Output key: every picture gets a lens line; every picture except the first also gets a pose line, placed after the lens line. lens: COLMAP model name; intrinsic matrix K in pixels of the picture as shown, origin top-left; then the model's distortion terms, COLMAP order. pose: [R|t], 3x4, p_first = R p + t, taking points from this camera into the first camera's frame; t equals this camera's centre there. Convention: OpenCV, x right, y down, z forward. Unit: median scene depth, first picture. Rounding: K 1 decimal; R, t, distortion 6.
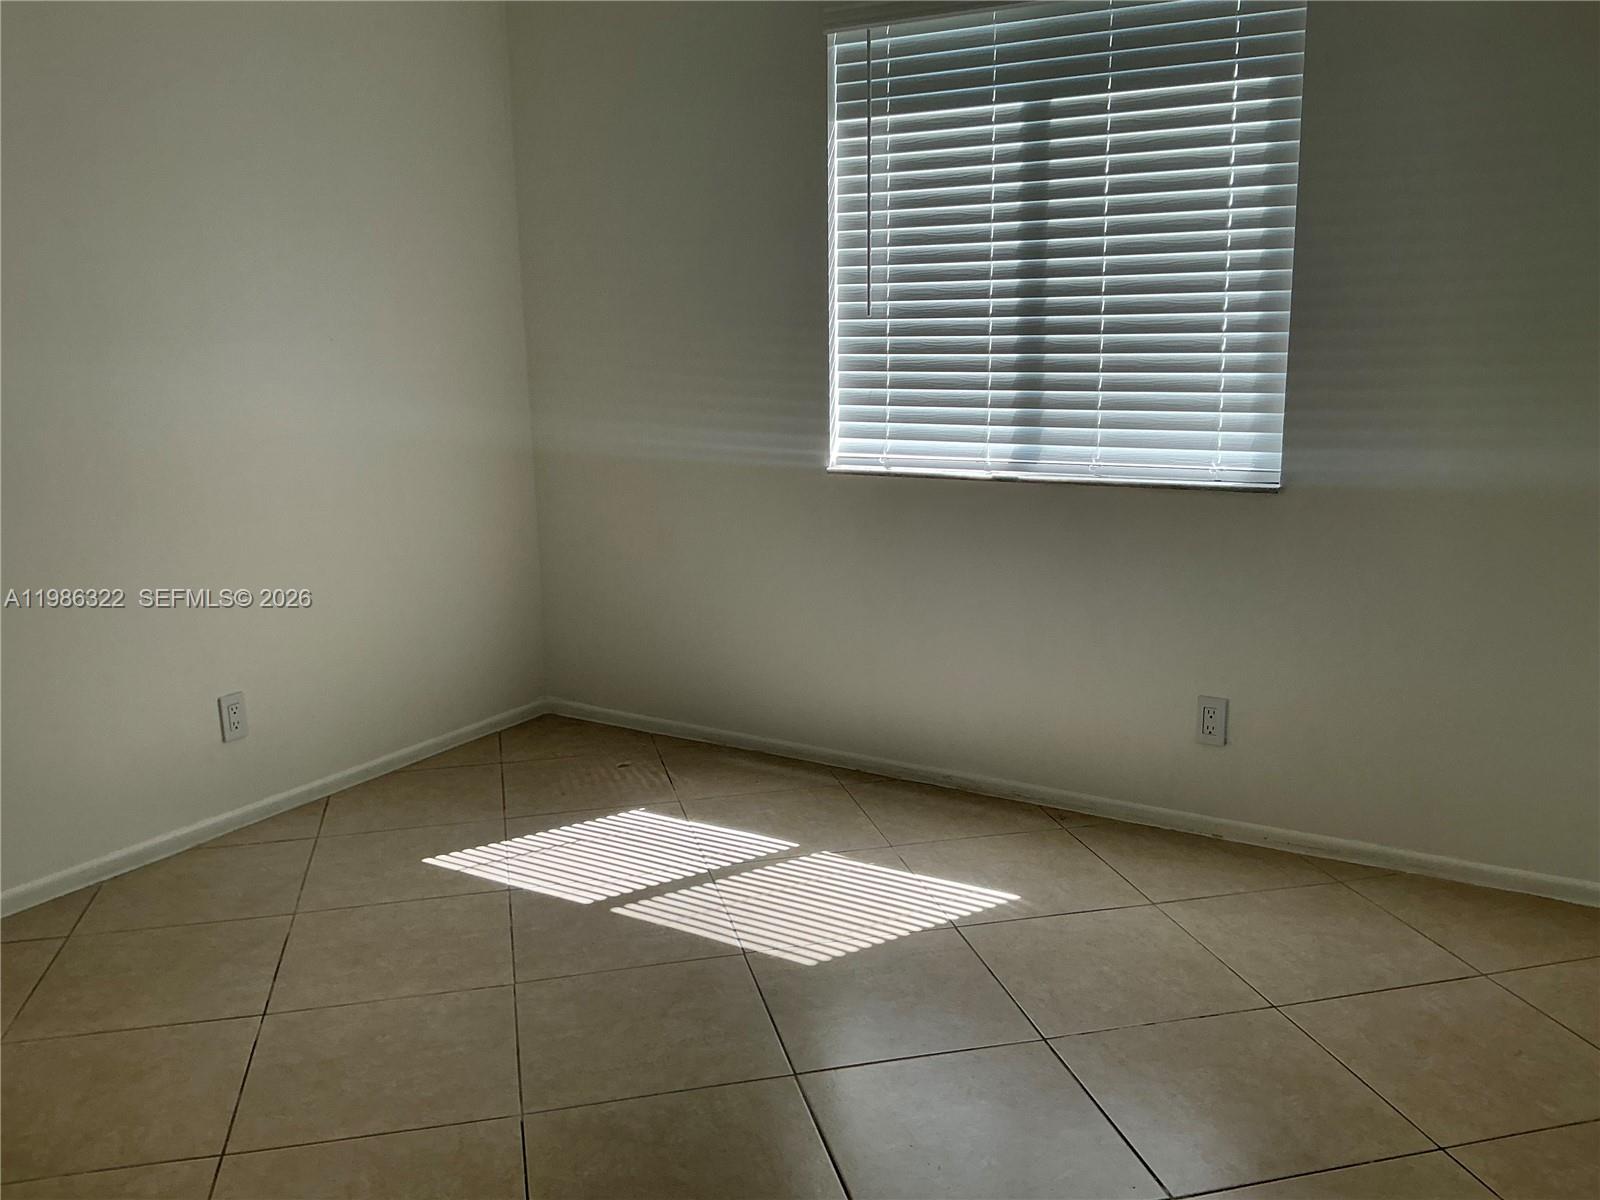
lens RADIAL K [[1331.6, 0, 800.0], [0, 1331.6, 600.0], [0, 0, 1]] dist [0.173270, -0.371258]
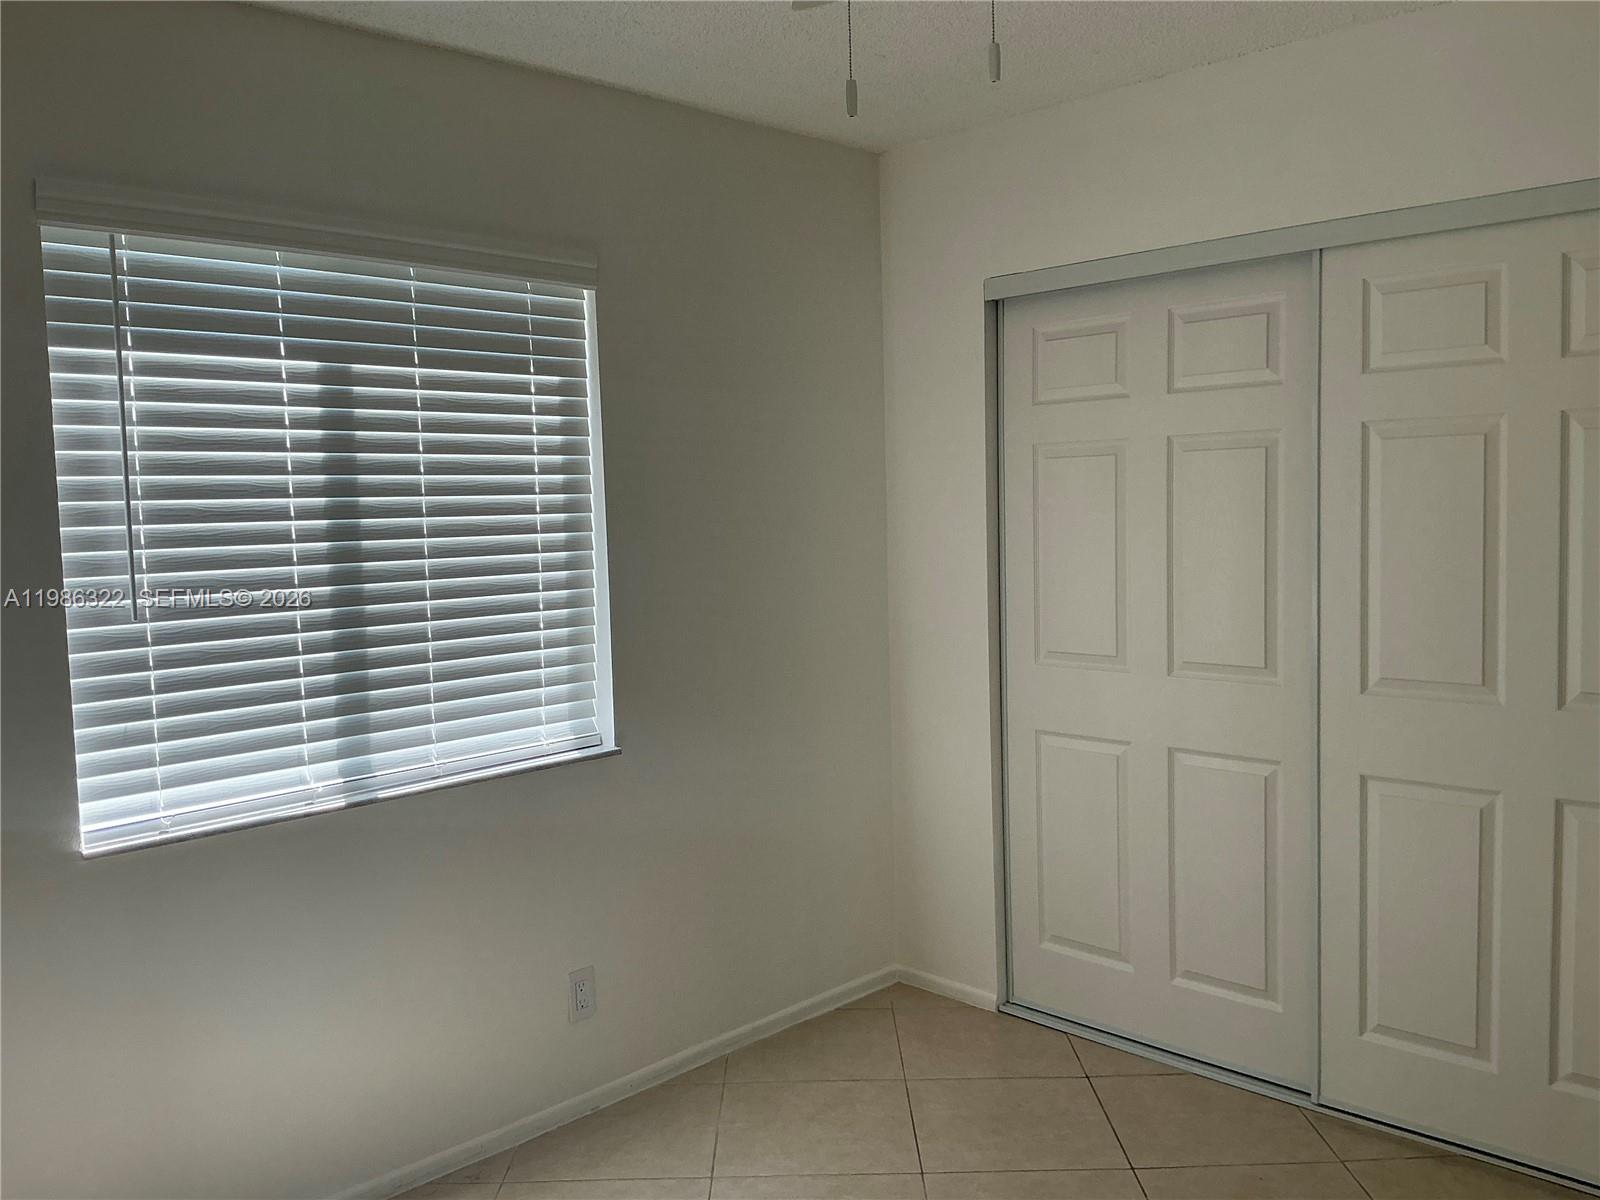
lens RADIAL K [[1331.6, 0, 800.0], [0, 1331.6, 600.0], [0, 0, 1]] dist [0.173270, -0.371258]
pose [[0.230192, -0.068933, 0.970701, -0.589682], [0.218917, 0.975589, 0.017366, -0.171473], [-0.948202, 0.208505, 0.239663, 0.542834]]
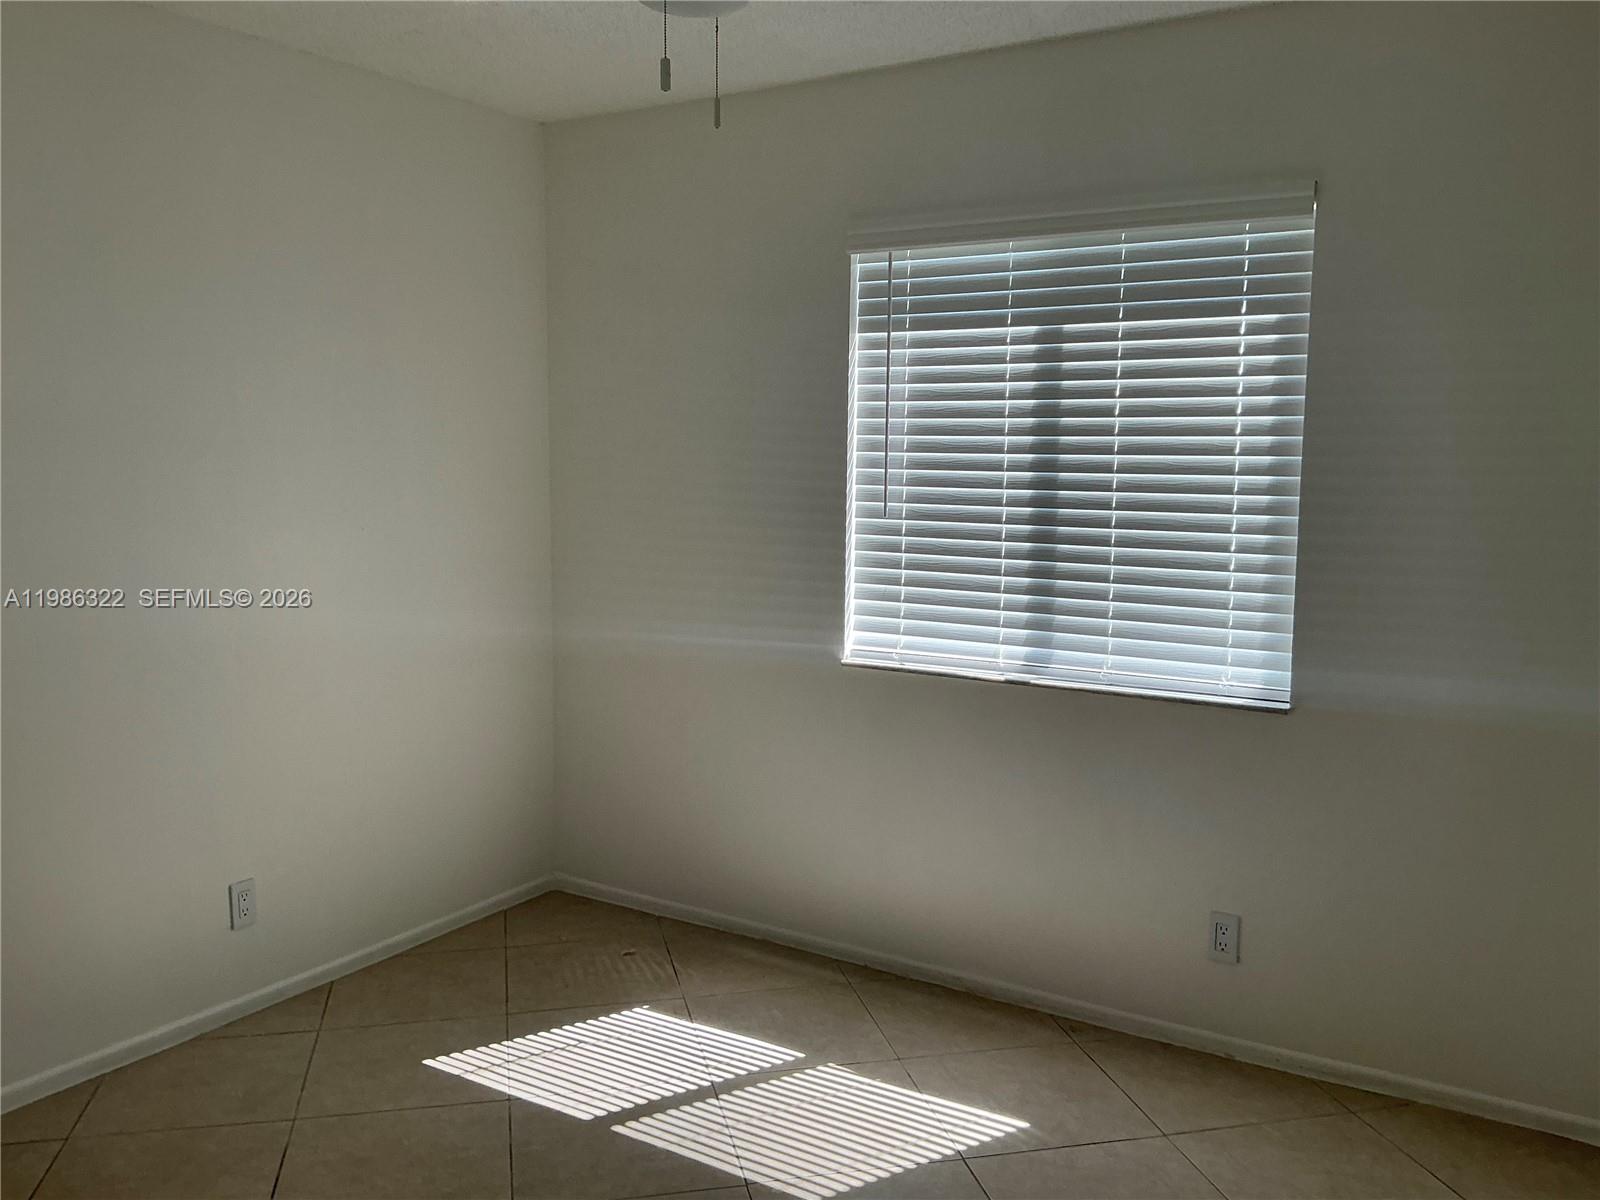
lens RADIAL K [[1331.6, 0, 800.0], [0, 1331.6, 600.0], [0, 0, 1]] dist [0.173270, -0.371258]
pose [[0.999647, 0.024697, -0.009773, -0.002635], [-0.025472, 0.995690, -0.089174, -0.059745], [0.007529, 0.089392, 0.995968, -0.014822]]
